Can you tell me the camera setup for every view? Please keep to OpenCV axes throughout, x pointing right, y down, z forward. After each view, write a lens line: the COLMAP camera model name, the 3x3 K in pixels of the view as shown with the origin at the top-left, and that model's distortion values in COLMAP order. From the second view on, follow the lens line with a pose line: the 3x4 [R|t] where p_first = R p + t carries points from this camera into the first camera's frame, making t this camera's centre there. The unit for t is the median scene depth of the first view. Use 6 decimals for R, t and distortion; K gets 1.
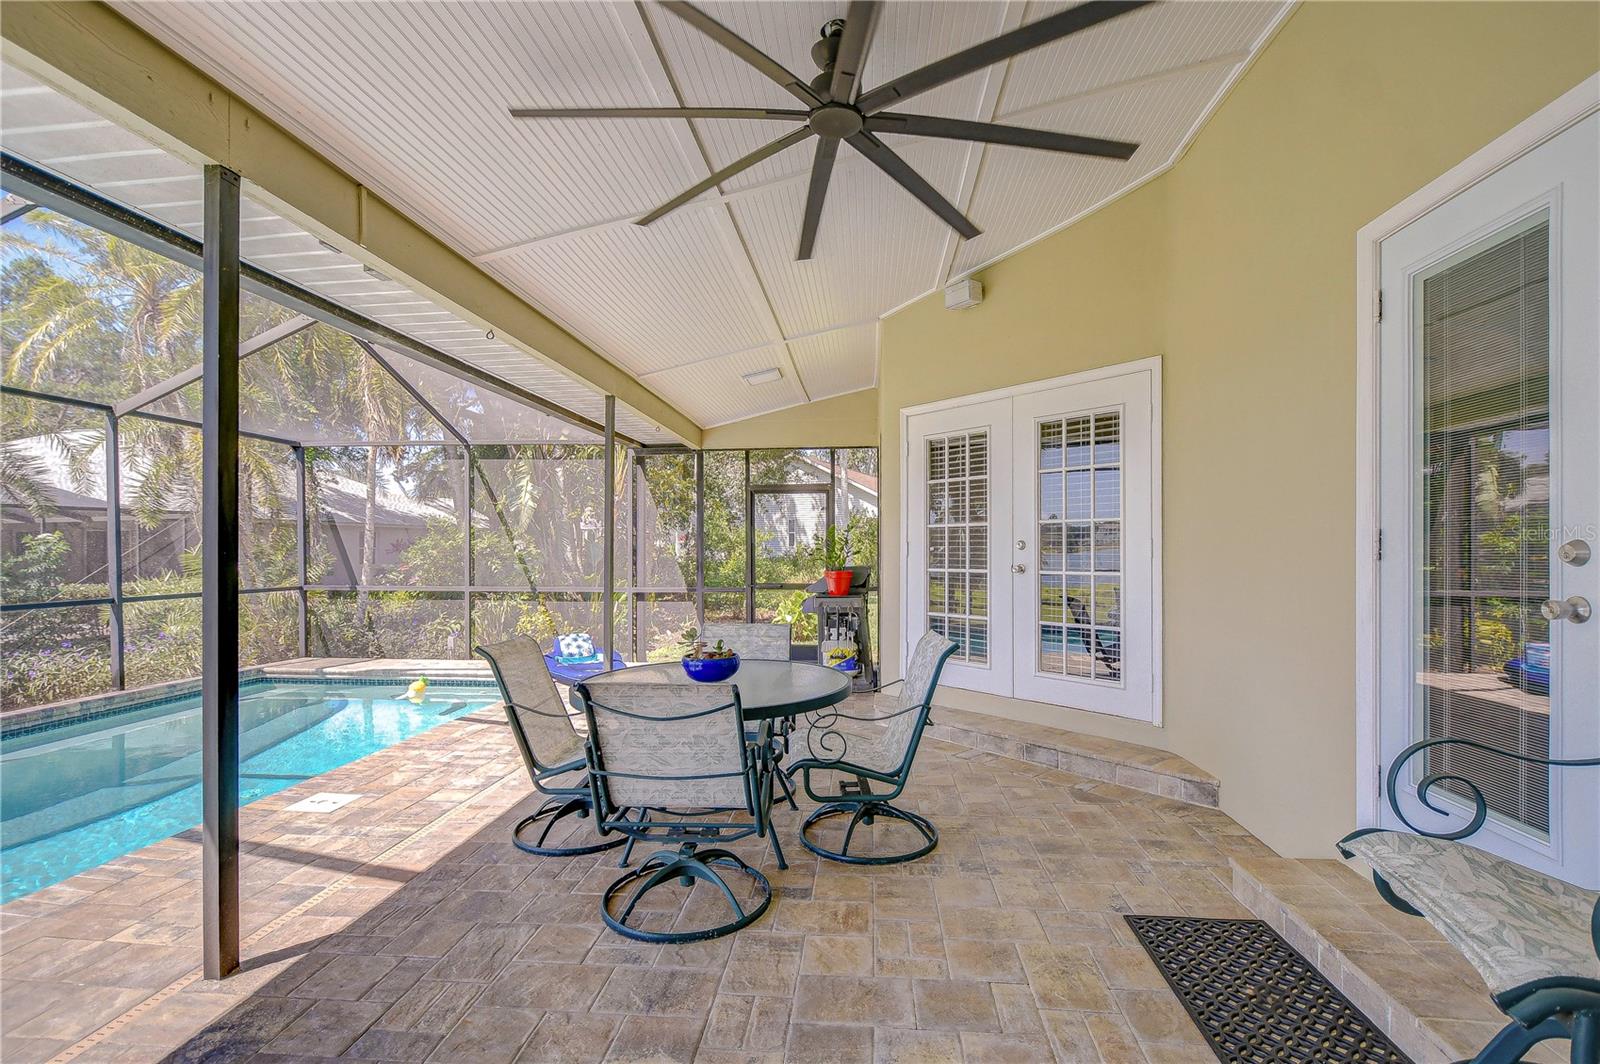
lens RADIAL K [[737.3, 0, 793.9], [0, 737.3, 529.4], [0, 0, 1]] dist [0.002764, -0.000067]
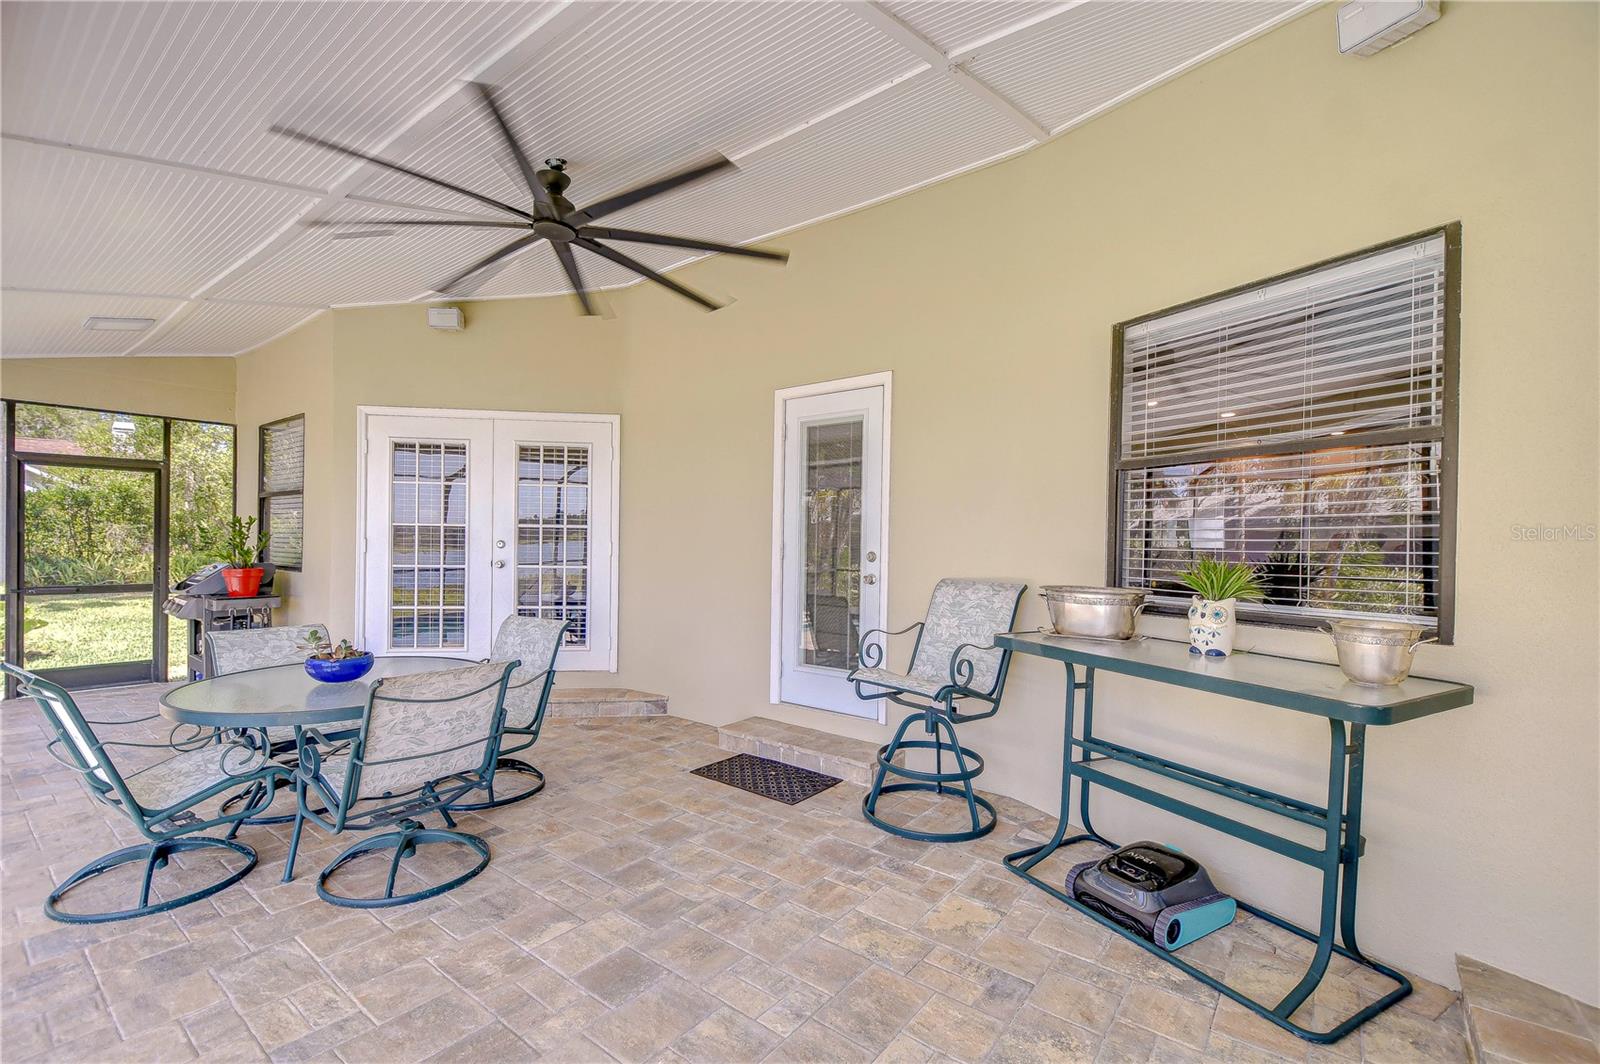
lens RADIAL K [[705.9, 0, 802.7], [0, 705.9, 528.4], [0, 0, 1]] dist [0.004493, -0.005032]
pose [[0.529278, 0.030489, 0.847901, -0.563314], [-0.038581, 0.999185, -0.011846, -0.014302], [-0.847571, -0.026443, 0.530023, -0.038322]]
